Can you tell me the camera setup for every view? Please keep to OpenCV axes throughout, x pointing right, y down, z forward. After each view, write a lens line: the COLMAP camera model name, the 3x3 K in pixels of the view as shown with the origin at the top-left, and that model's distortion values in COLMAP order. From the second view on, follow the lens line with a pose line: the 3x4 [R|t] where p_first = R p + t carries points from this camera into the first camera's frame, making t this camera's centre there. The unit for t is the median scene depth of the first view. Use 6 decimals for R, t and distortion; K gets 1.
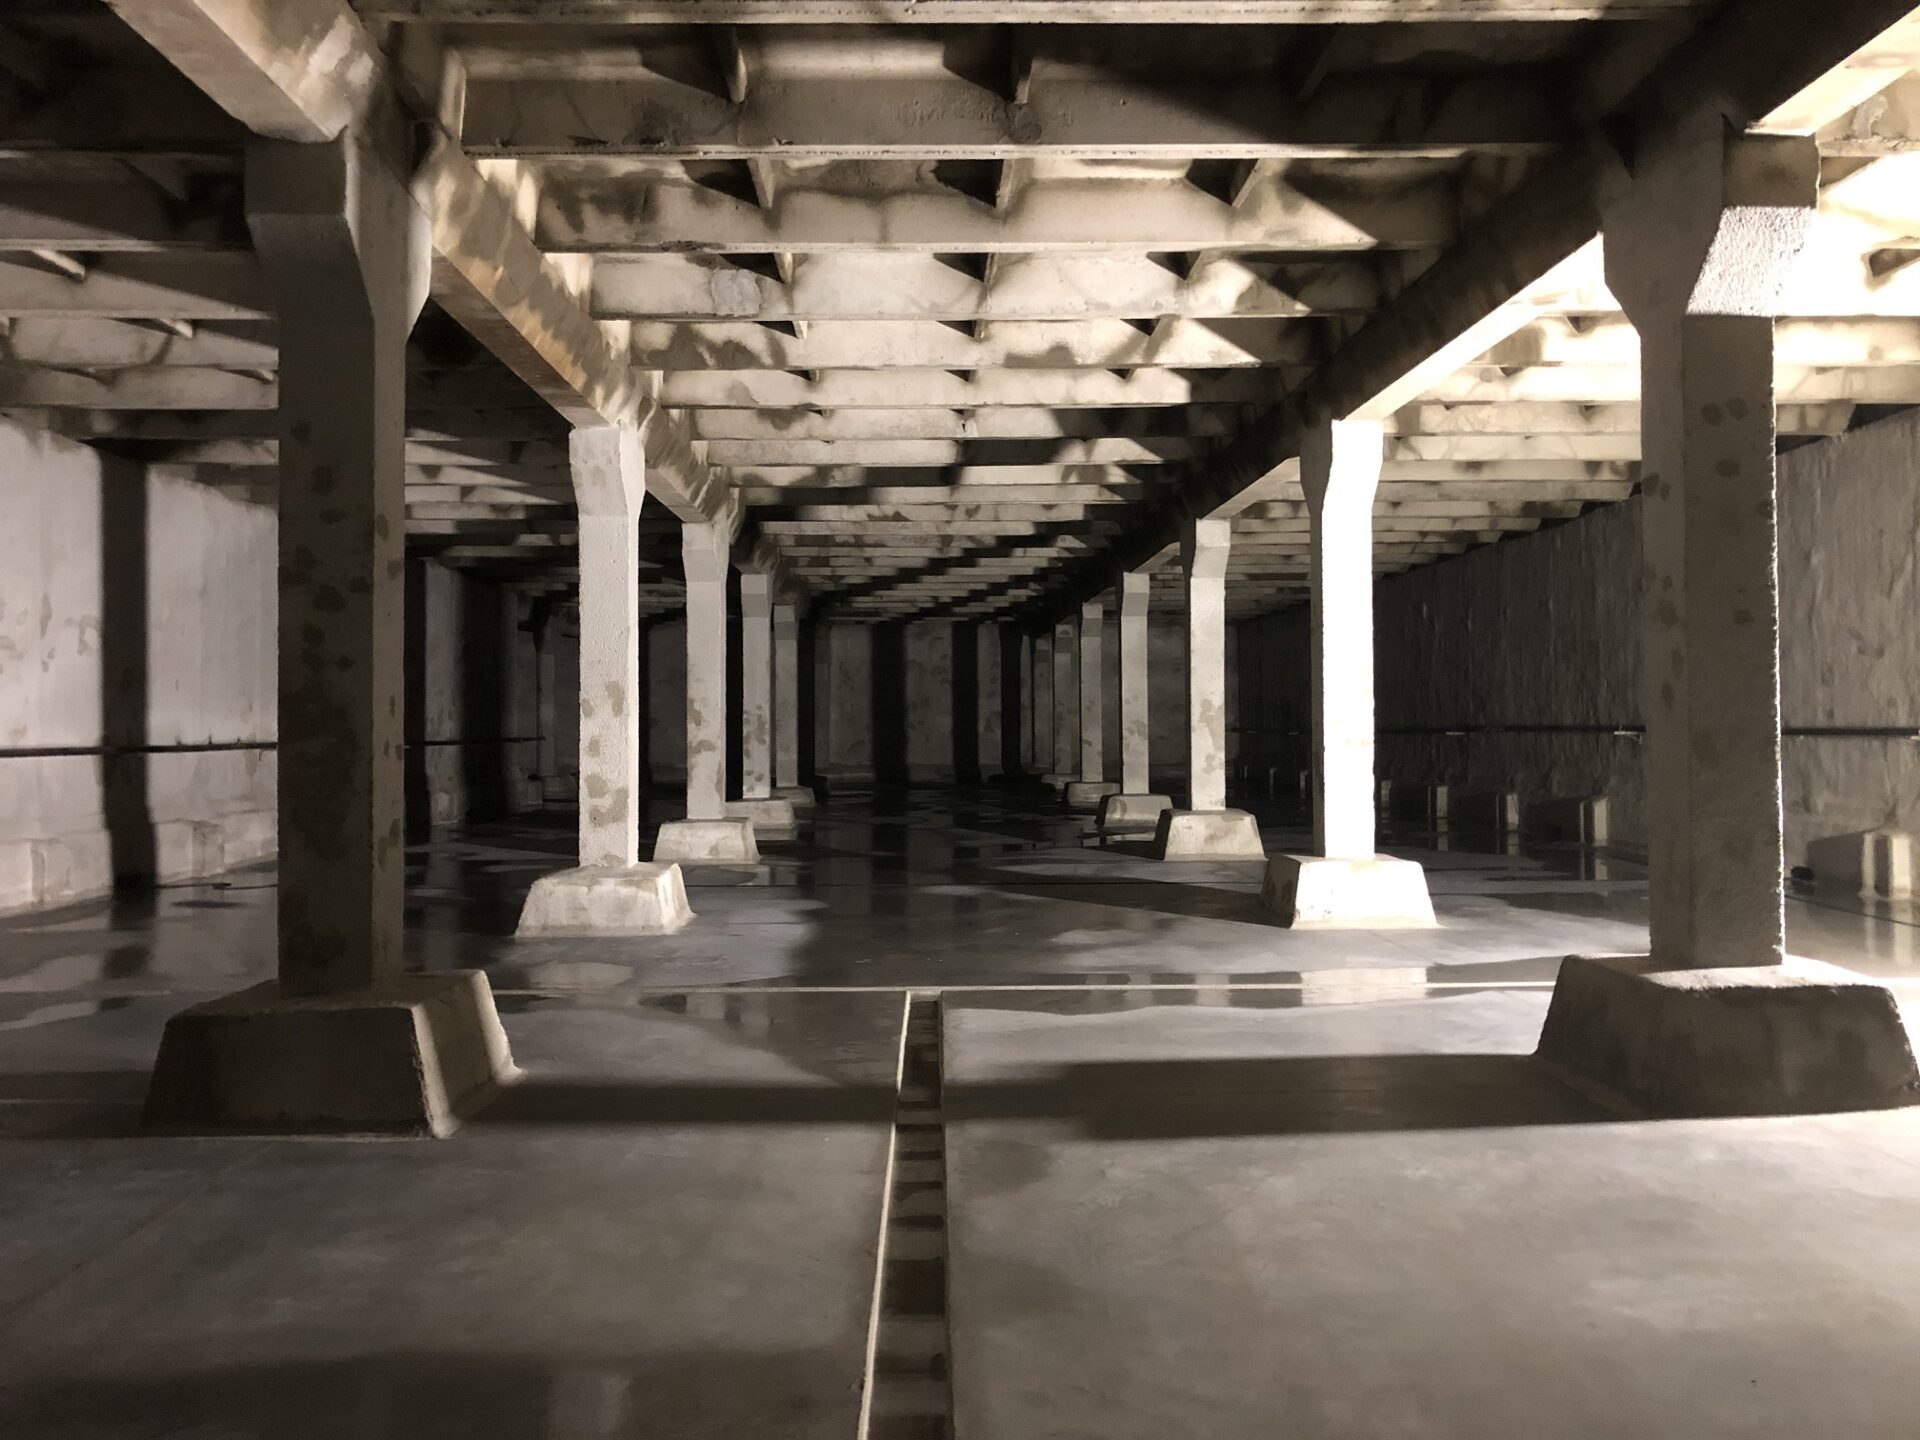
lens RADIAL K [[1533.1, 0, 966.1], [0, 1533.1, 728.0], [0, 0, 1]] dist [0.084825, -0.133358]
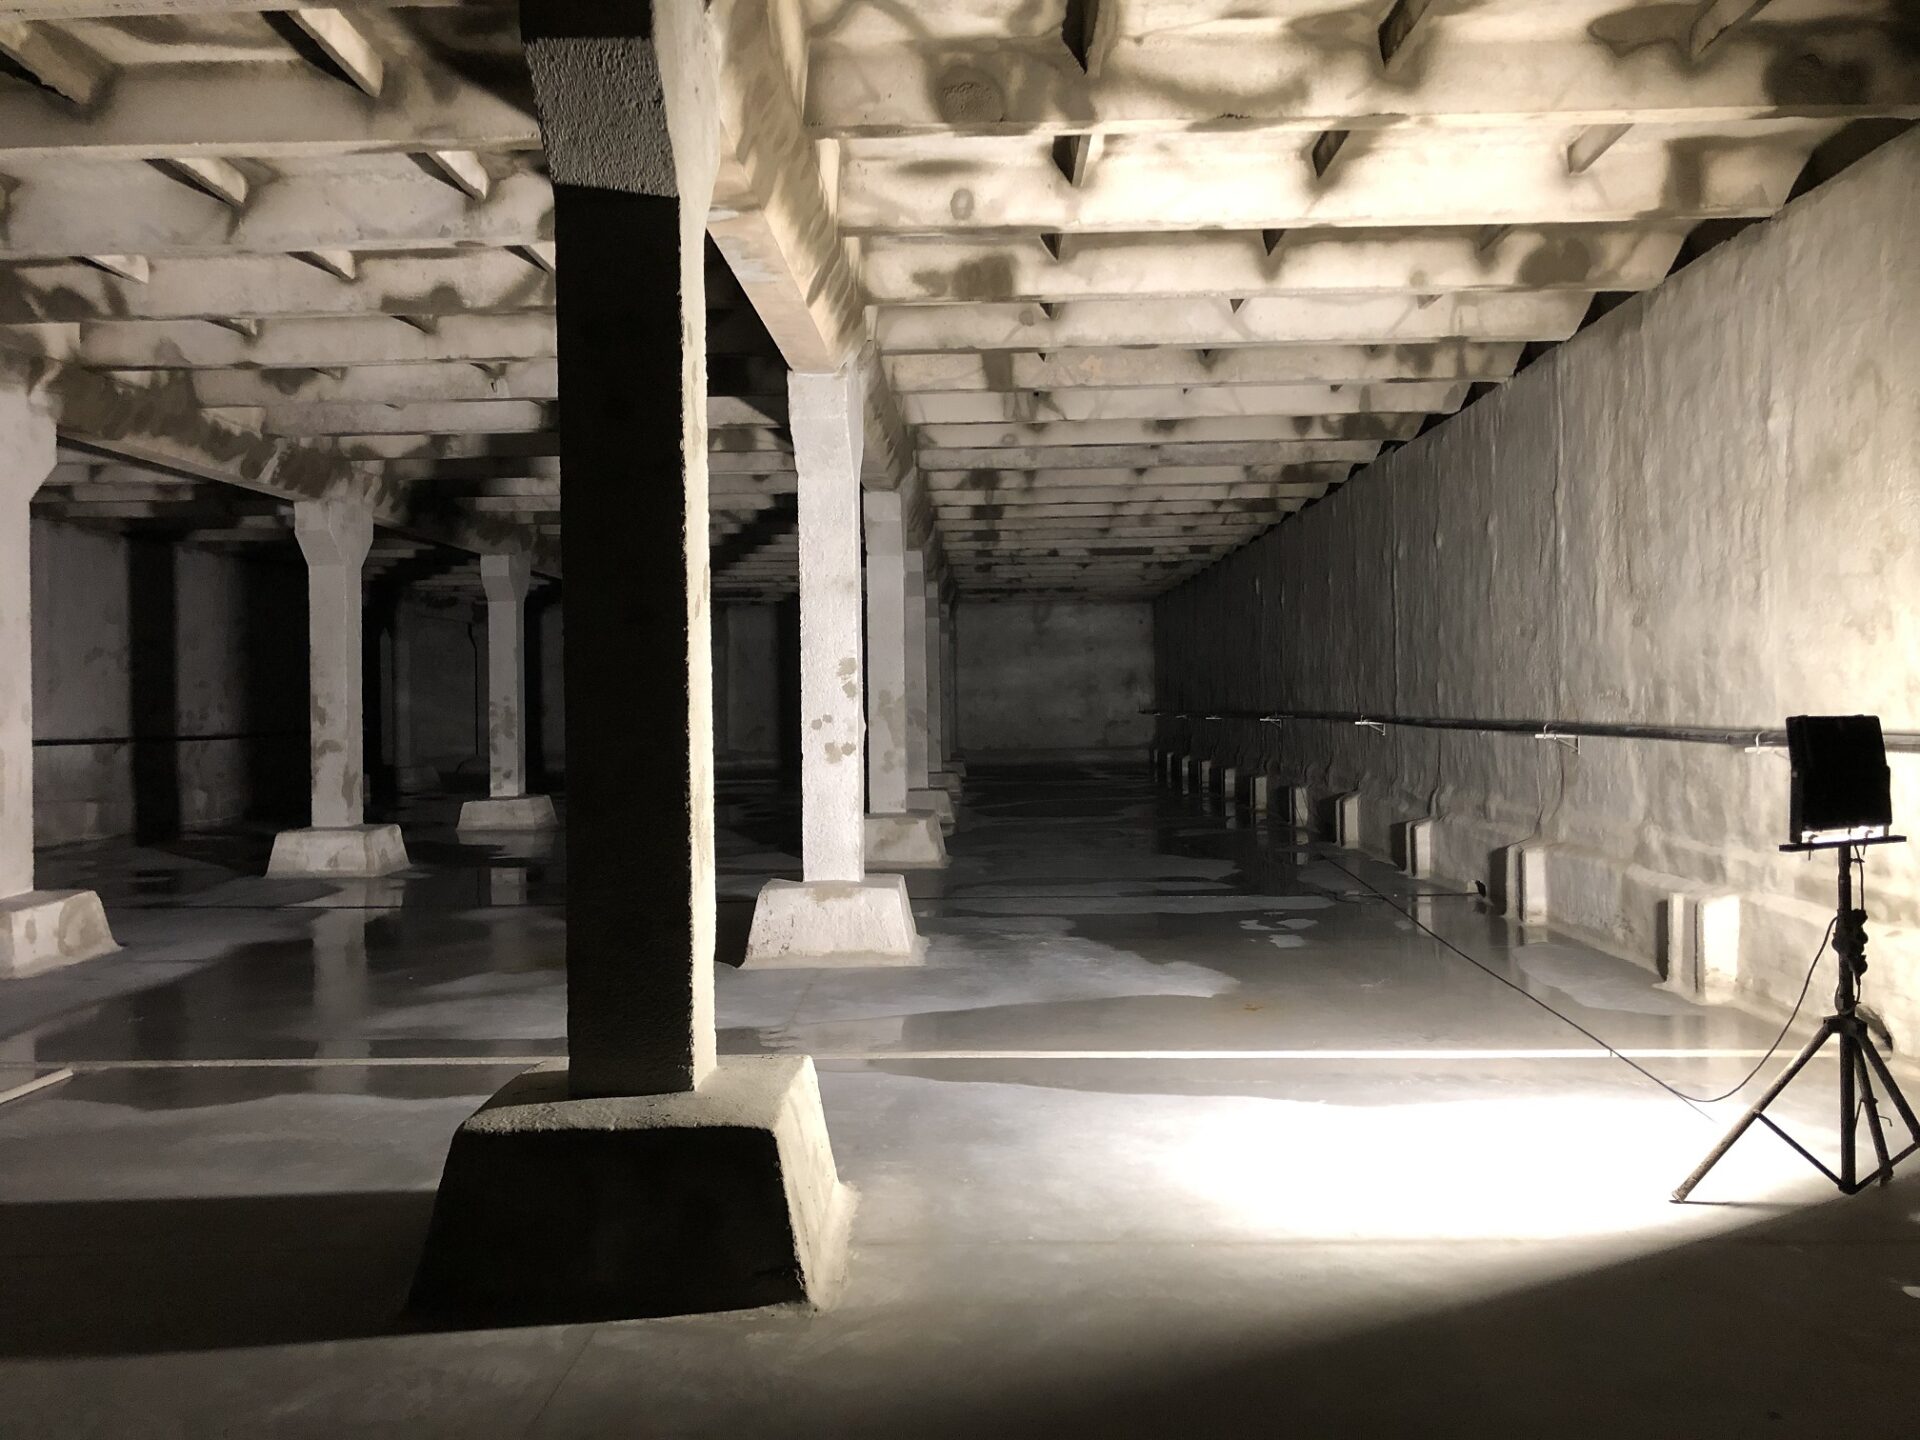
lens RADIAL K [[1551.2, 0, 960.0], [0, 1551.2, 720.0], [0, 0, 1]] dist [0.025008, -0.011884]
pose [[0.998731, -0.007773, -0.049751, 0.303359], [0.008252, 0.999921, 0.009435, -0.011603], [0.049674, -0.009834, 0.998717, 0.121420]]
